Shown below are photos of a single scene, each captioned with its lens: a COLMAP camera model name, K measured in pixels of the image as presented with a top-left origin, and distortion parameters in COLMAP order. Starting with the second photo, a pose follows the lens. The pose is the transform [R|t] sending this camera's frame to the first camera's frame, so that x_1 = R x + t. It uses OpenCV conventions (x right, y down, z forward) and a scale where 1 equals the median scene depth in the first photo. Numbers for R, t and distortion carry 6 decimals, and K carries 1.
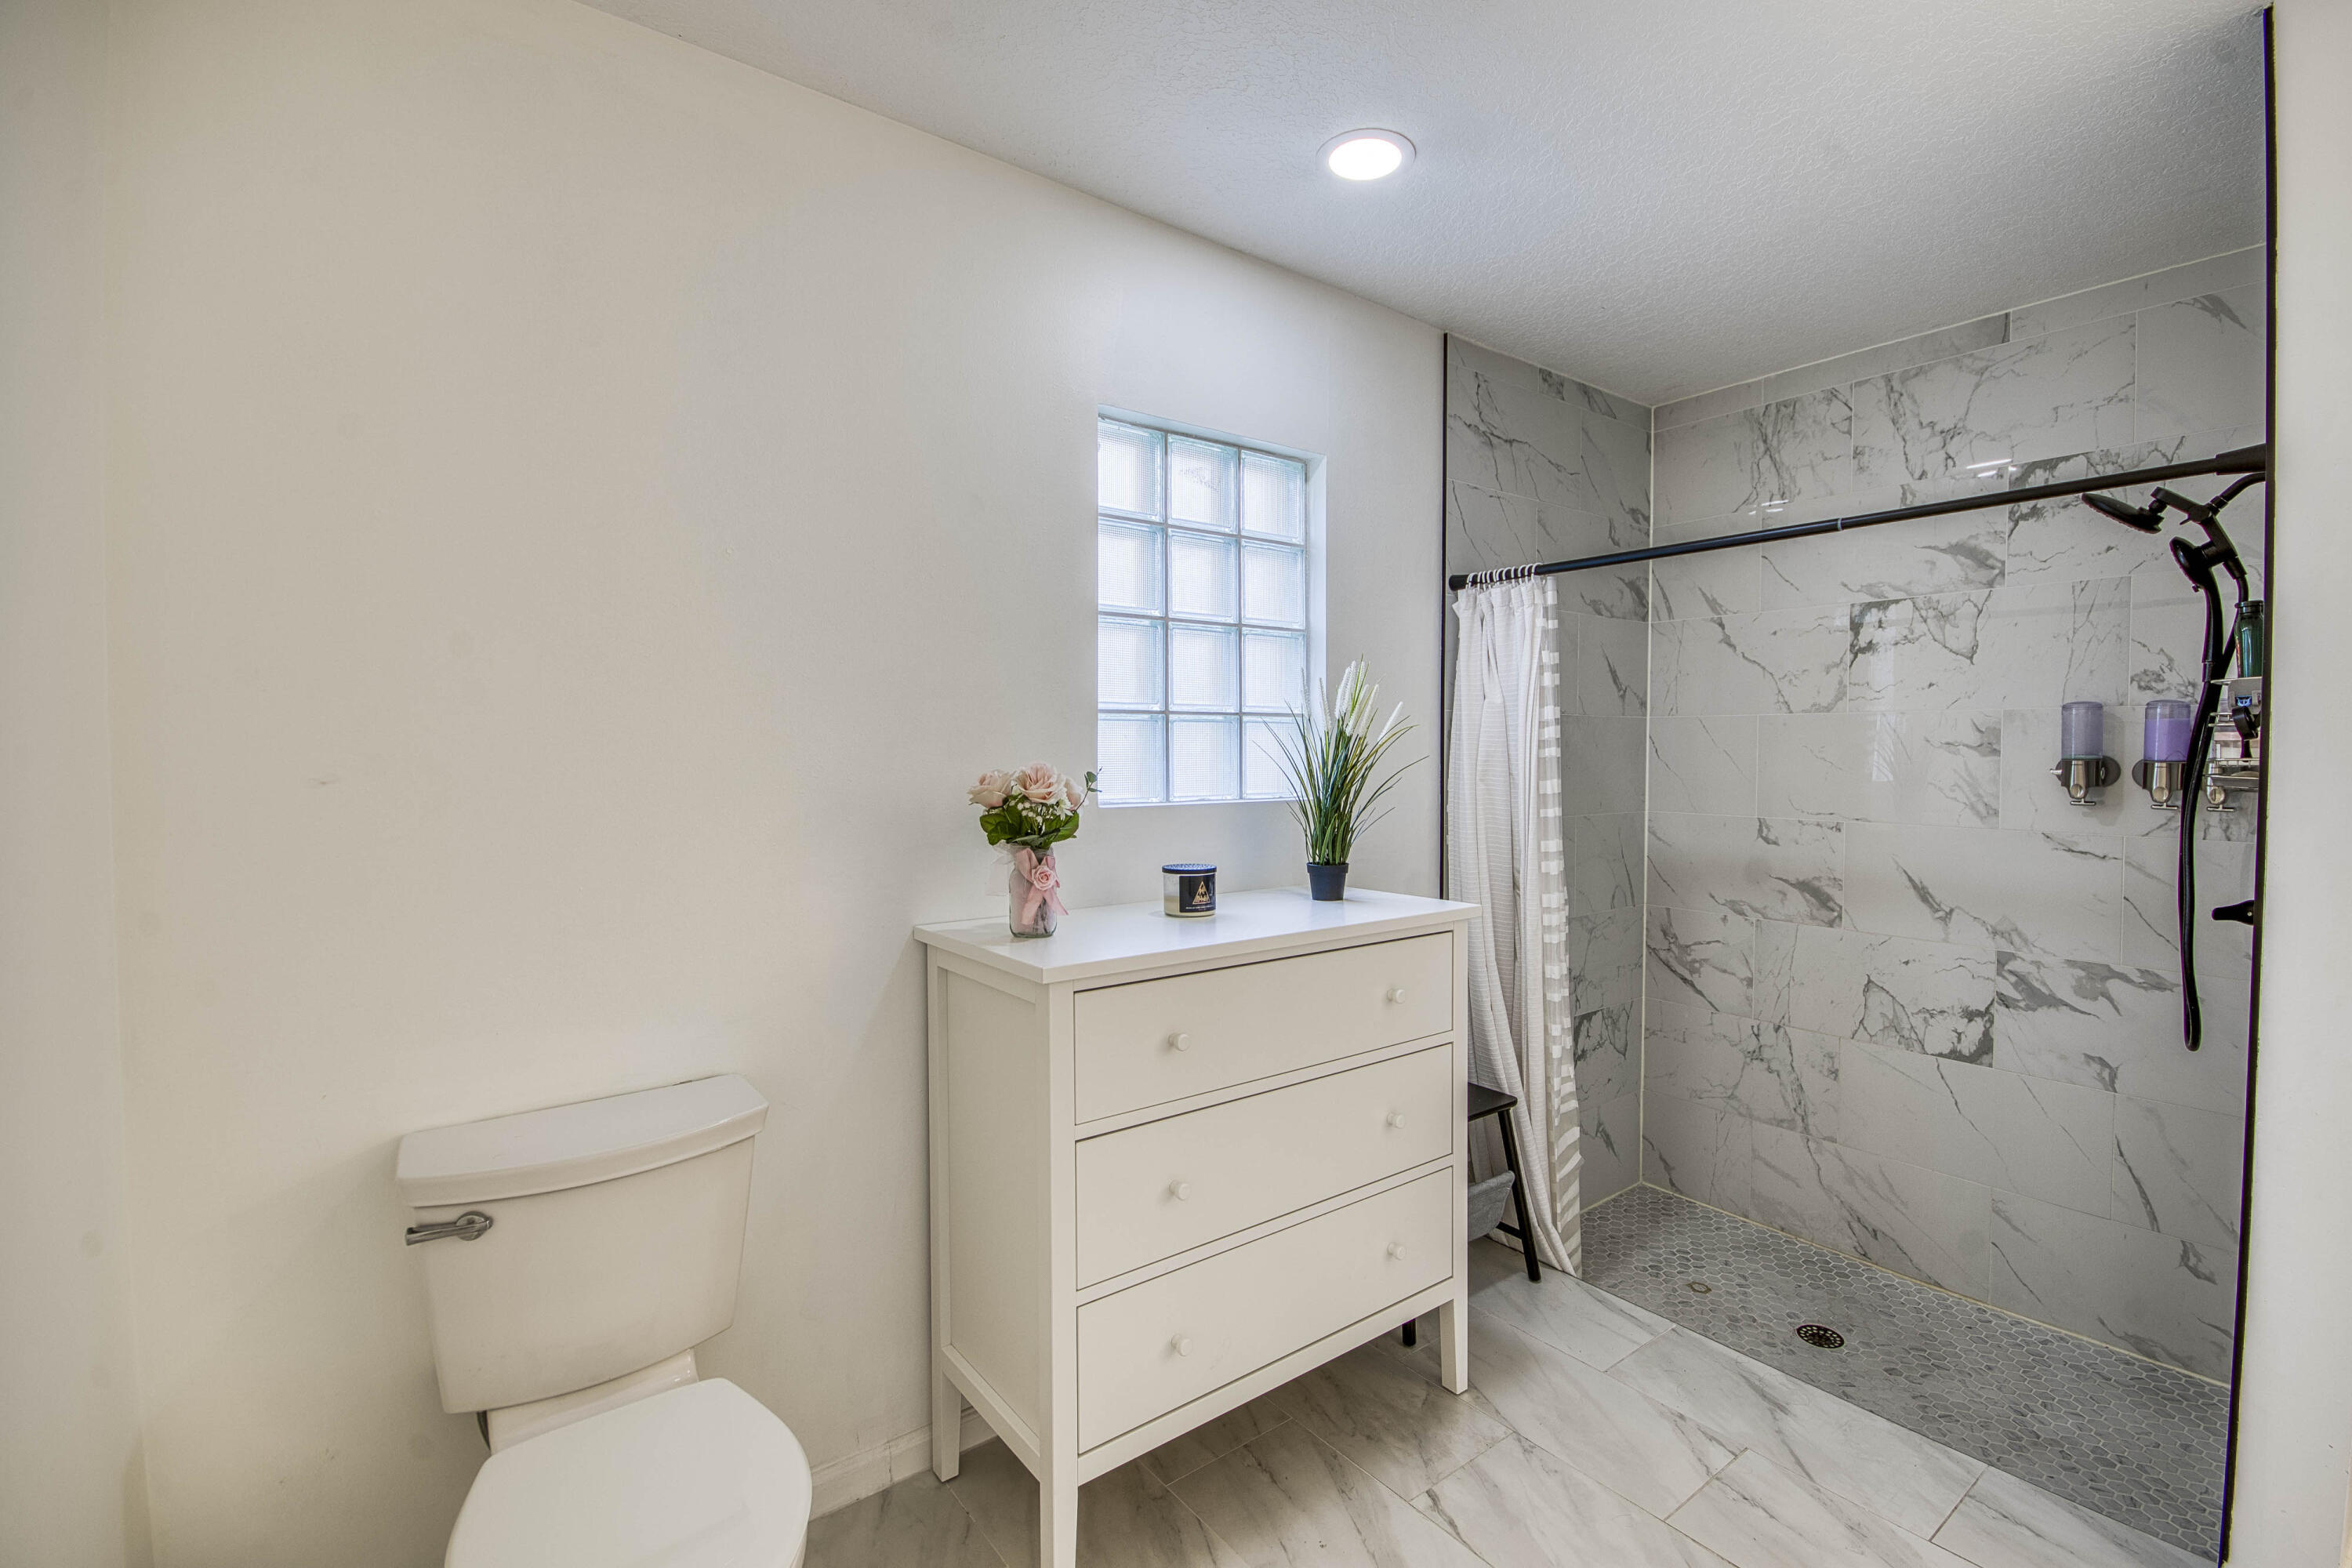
lens RADIAL K [[1040.8, 0, 1174.3], [0, 1040.8, 786.7], [0, 0, 1]] dist [-0.000511, -0.006967]
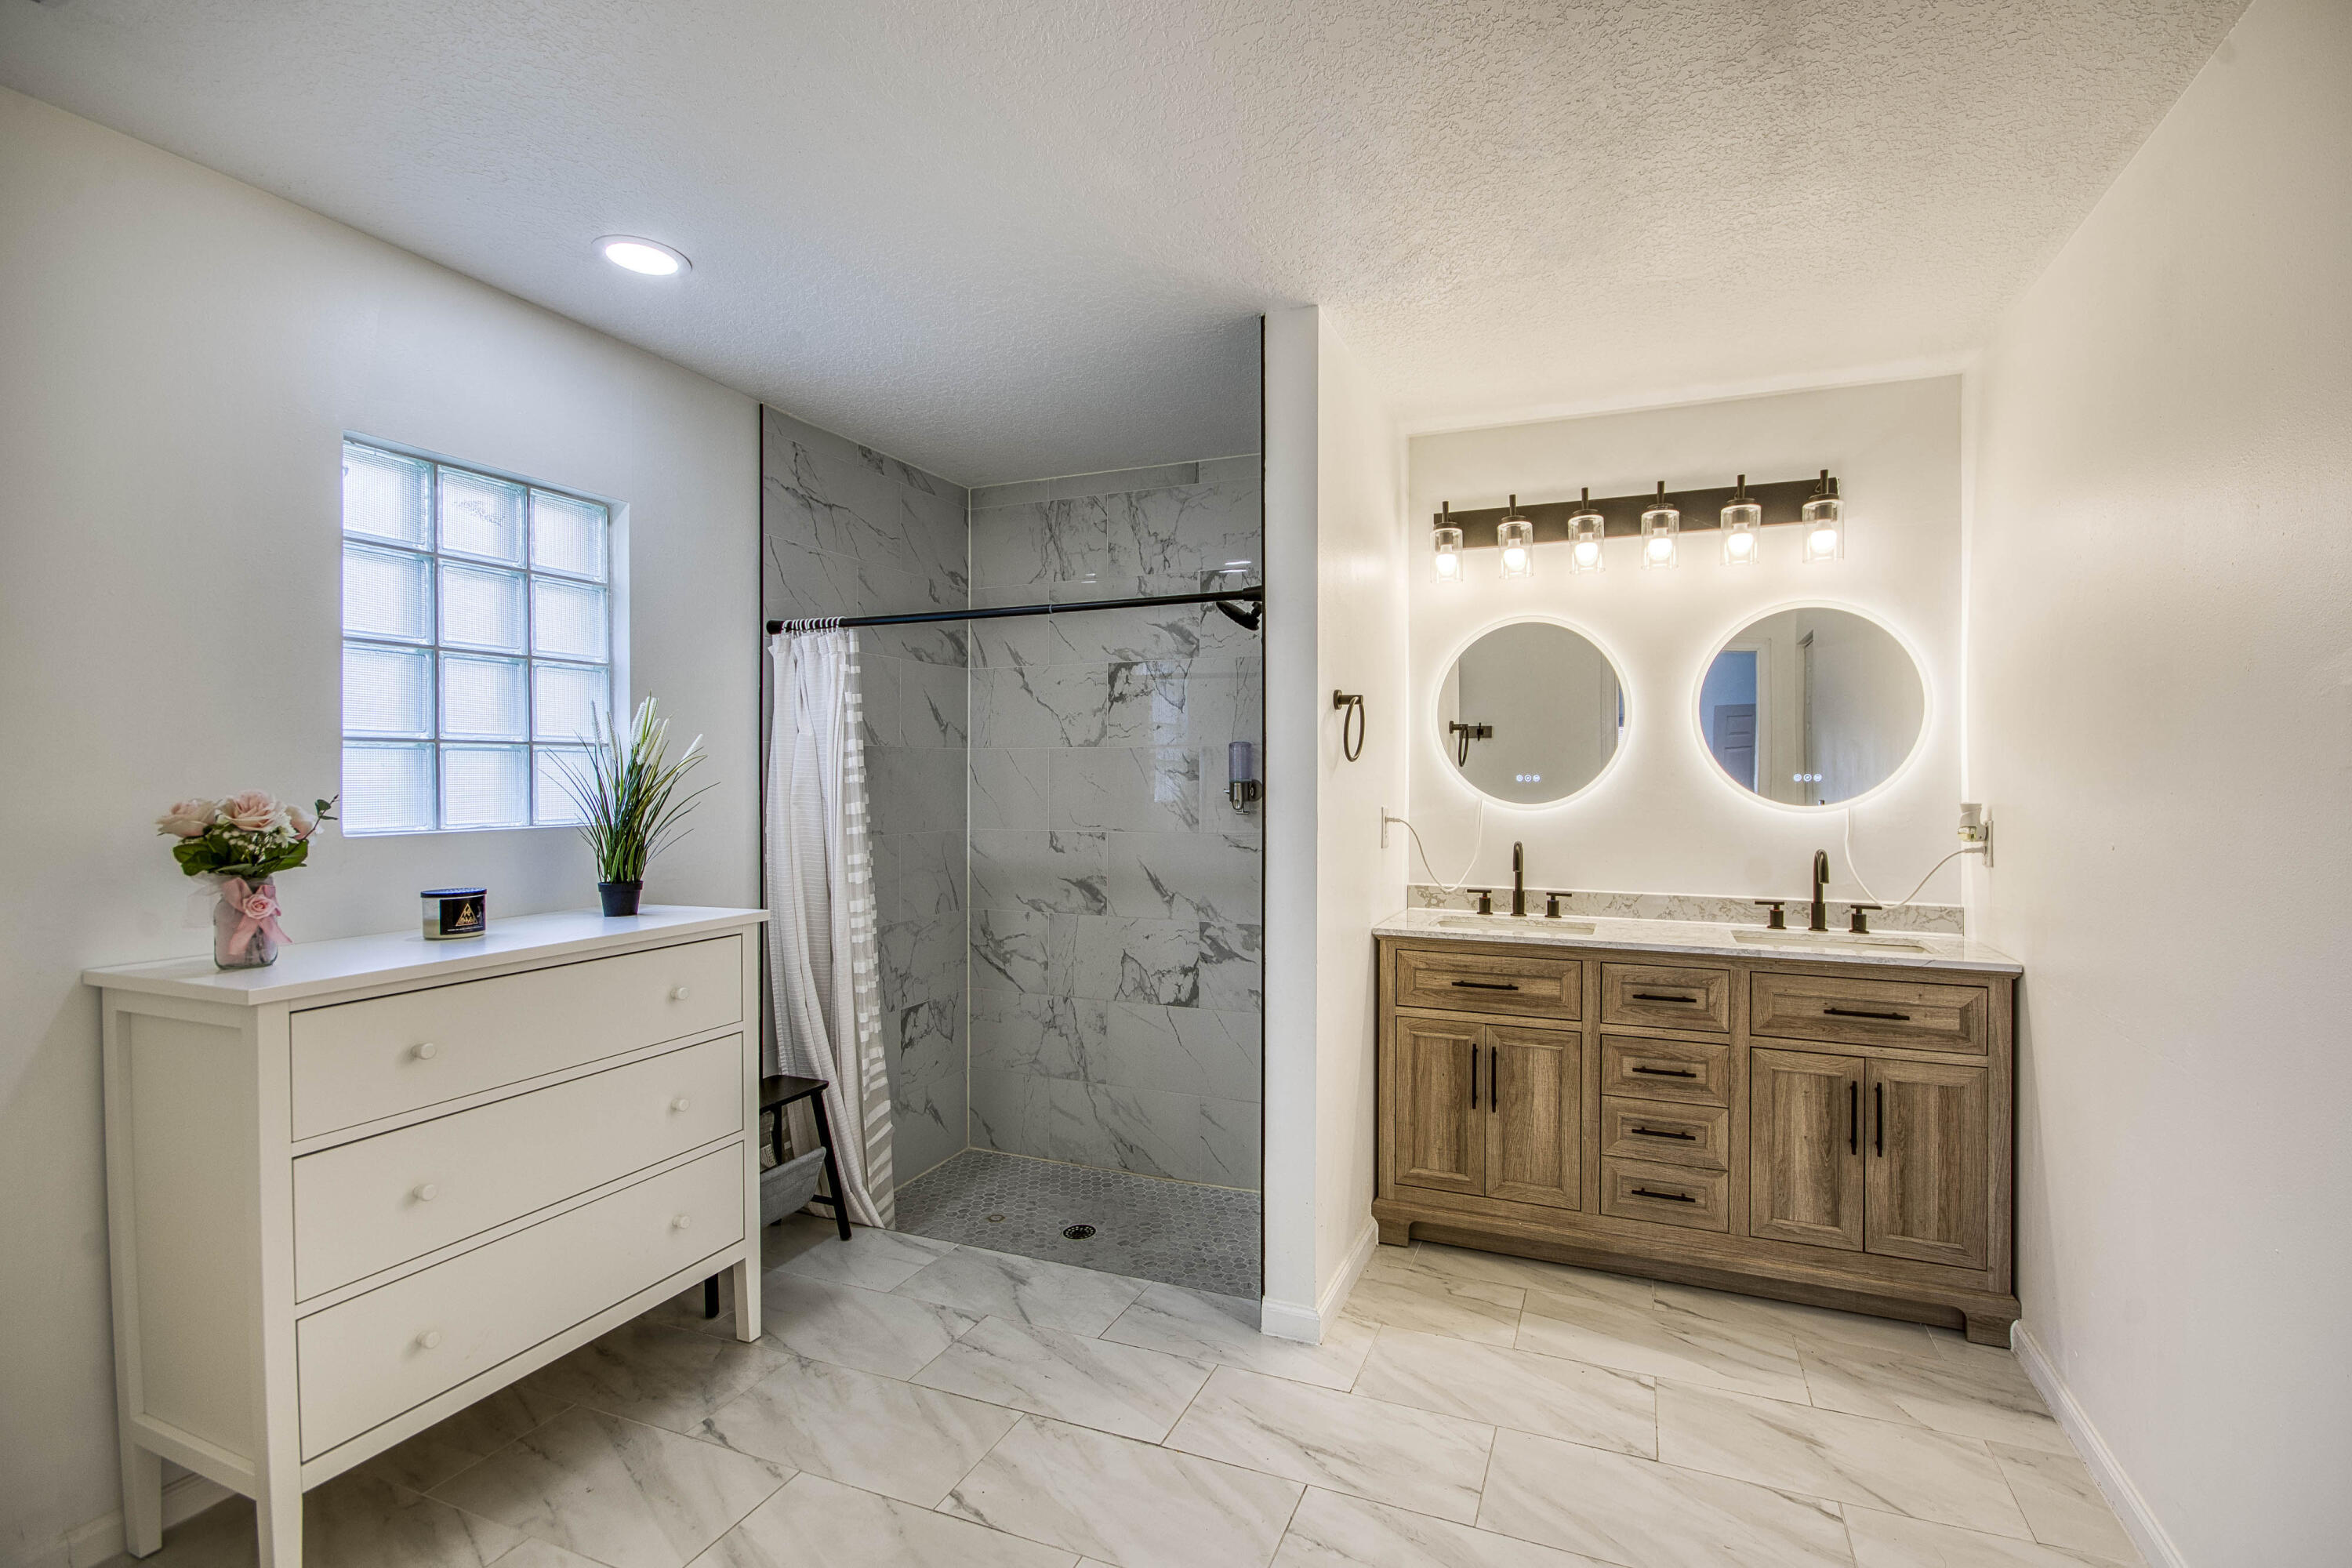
lens RADIAL K [[1040.8, 0, 1201.1], [0, 1040.8, 778.1], [0, 0, 1]] dist [-0.000511, -0.006967]
pose [[0.843111, -0.004643, 0.537720, 0.065329], [0.024063, 0.999287, -0.029101, 0.010012], [-0.537202, 0.037474, 0.842621, -0.203458]]
